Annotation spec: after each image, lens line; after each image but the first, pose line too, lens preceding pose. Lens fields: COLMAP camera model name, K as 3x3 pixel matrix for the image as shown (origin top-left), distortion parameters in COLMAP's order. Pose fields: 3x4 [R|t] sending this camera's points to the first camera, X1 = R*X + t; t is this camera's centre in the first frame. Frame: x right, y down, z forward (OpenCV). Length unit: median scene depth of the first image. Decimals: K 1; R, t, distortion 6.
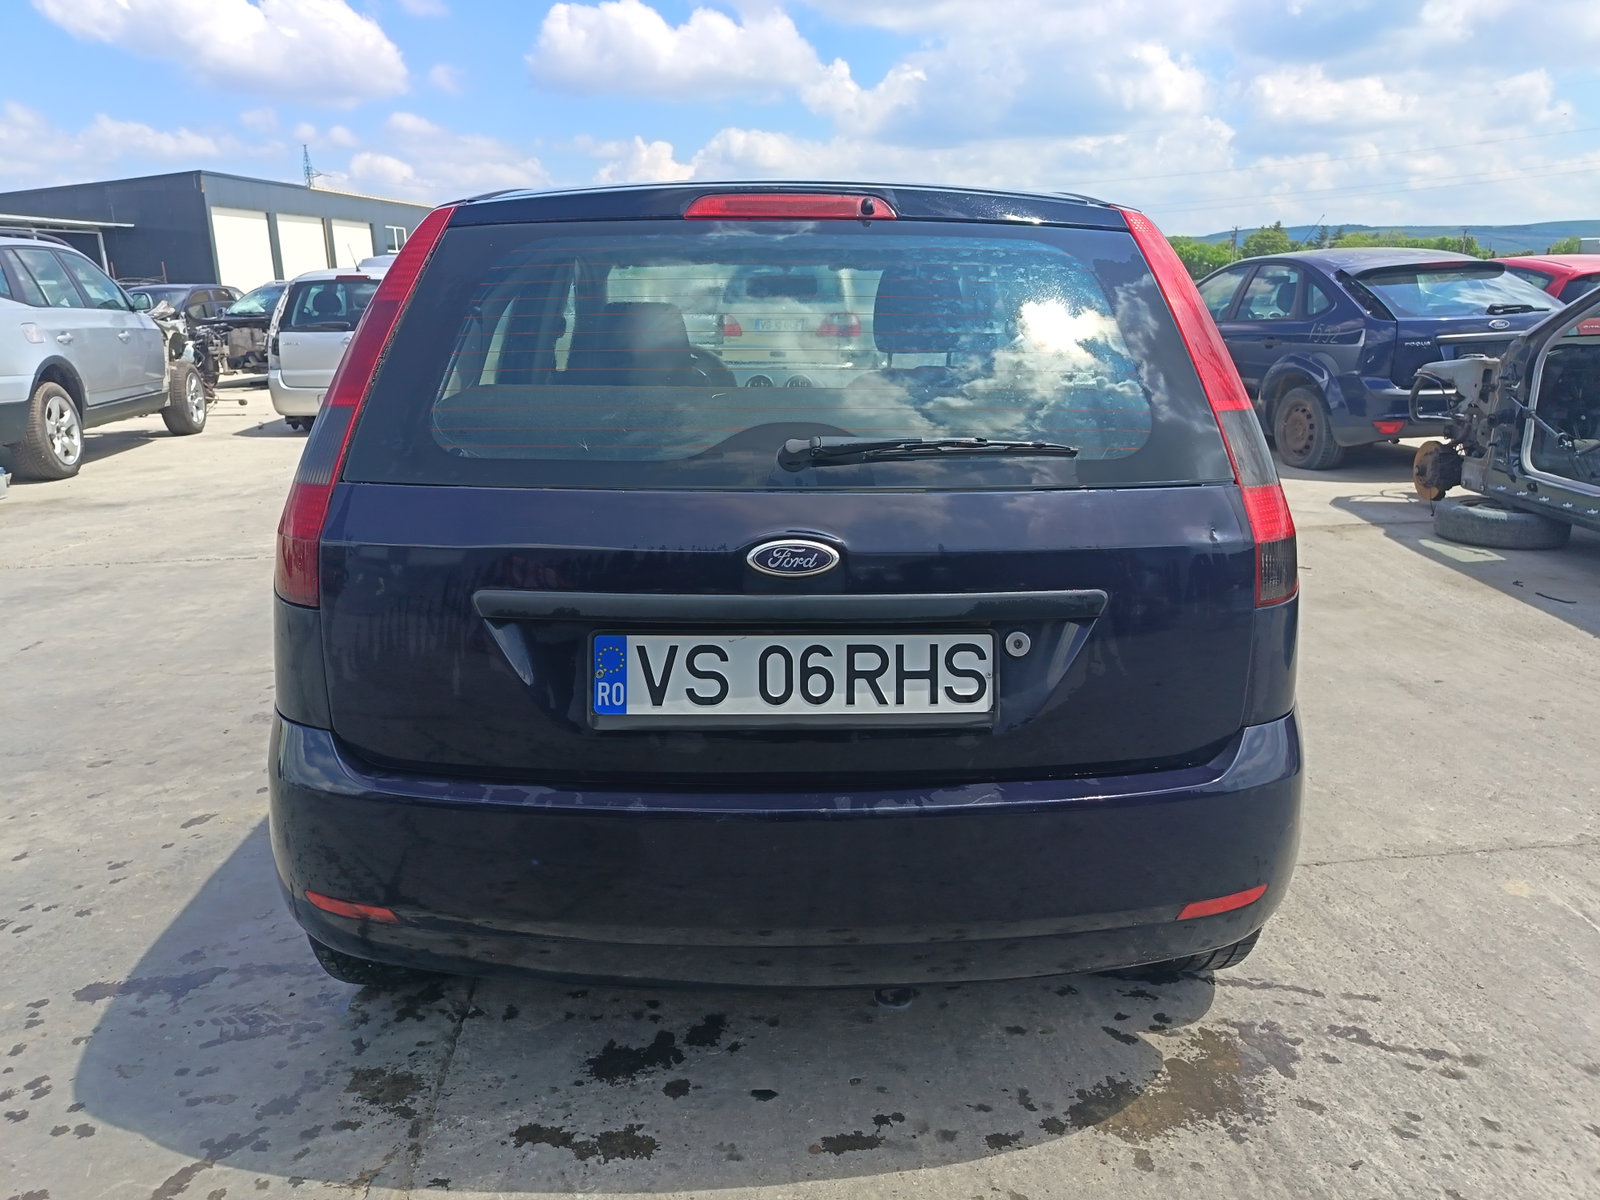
lens RADIAL K [[1128.8, 0, 807.1], [0, 1128.8, 603.0], [0, 0, 1]] dist [0.002124, -0.006938]
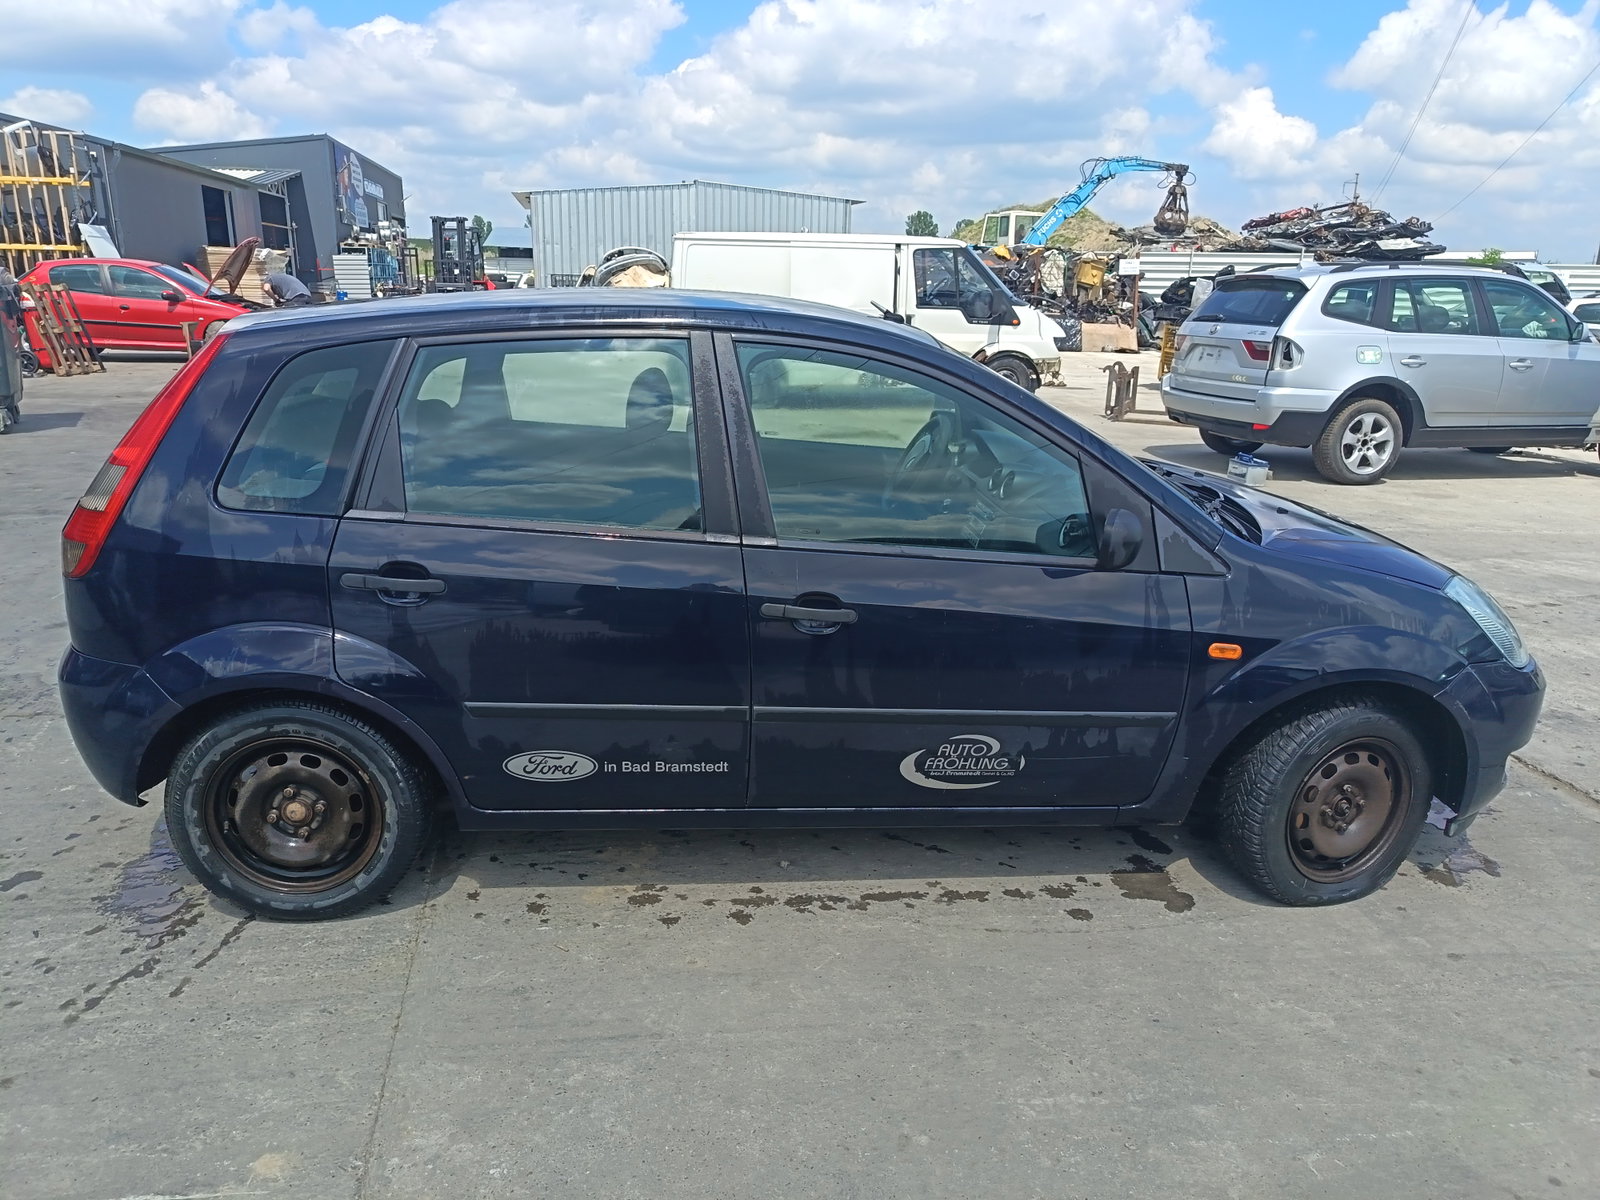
lens RADIAL K [[1128.8, 0, 799.2], [0, 1128.8, 600.0], [0, 0, 1]] dist [0.002124, -0.006938]
pose [[0.071313, 0.307435, -0.948893, 1.663079], [-0.309804, 0.911092, 0.271905, -0.595292], [0.948122, 0.274581, 0.160217, 1.416523]]
